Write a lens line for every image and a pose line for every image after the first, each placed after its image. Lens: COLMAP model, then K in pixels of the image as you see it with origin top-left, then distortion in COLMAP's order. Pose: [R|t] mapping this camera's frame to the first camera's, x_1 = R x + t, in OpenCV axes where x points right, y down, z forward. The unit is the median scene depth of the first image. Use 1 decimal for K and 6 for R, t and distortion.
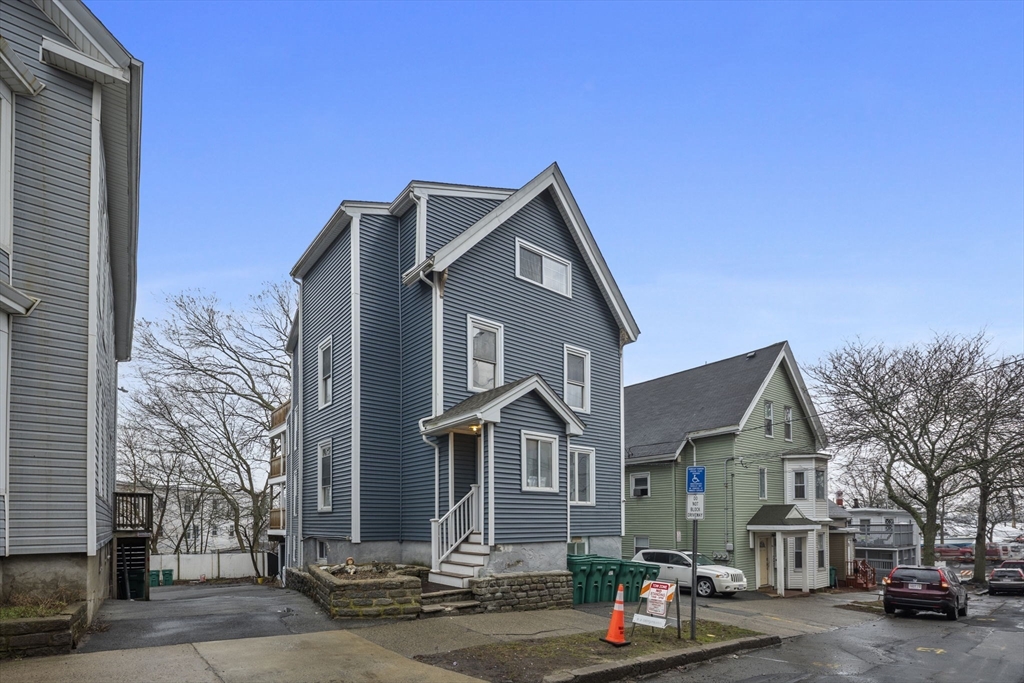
lens RADIAL K [[433.3, 0, 515.5], [0, 433.3, 339.2], [0, 0, 1]] dist [0.003142, -0.000945]
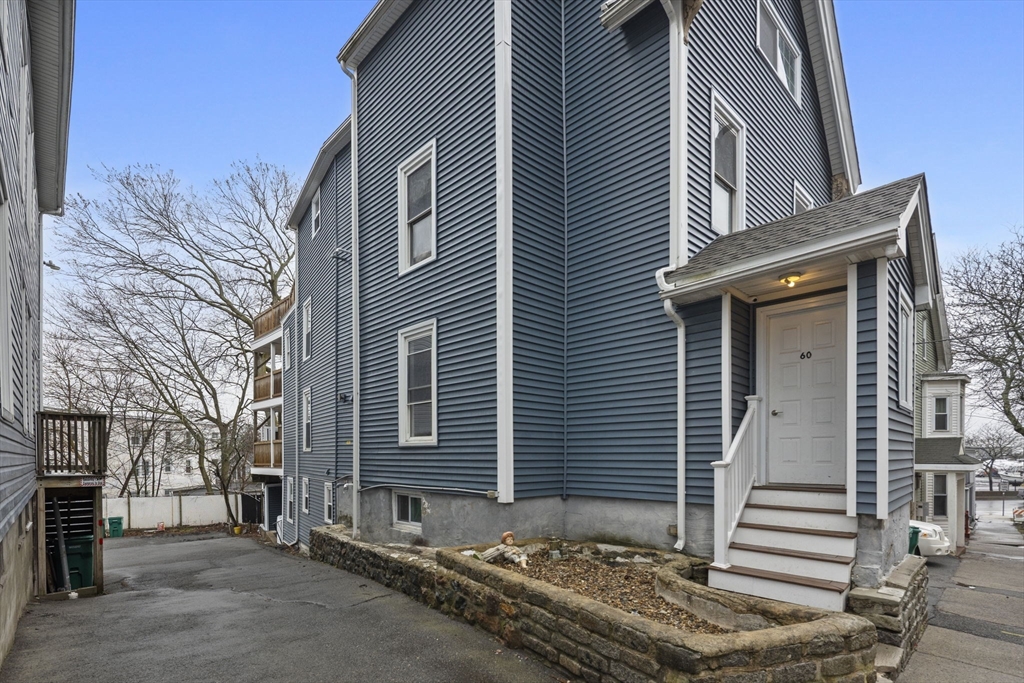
lens RADIAL K [[461.9, 0, 514.5], [0, 461.9, 282.2], [0, 0, 1]] dist [0.002193, -0.000275]
pose [[0.998479, 0.020158, 0.051308, -0.123951], [-0.022183, 0.998985, 0.039210, 0.054008], [-0.050466, -0.040289, 0.997913, 0.136750]]
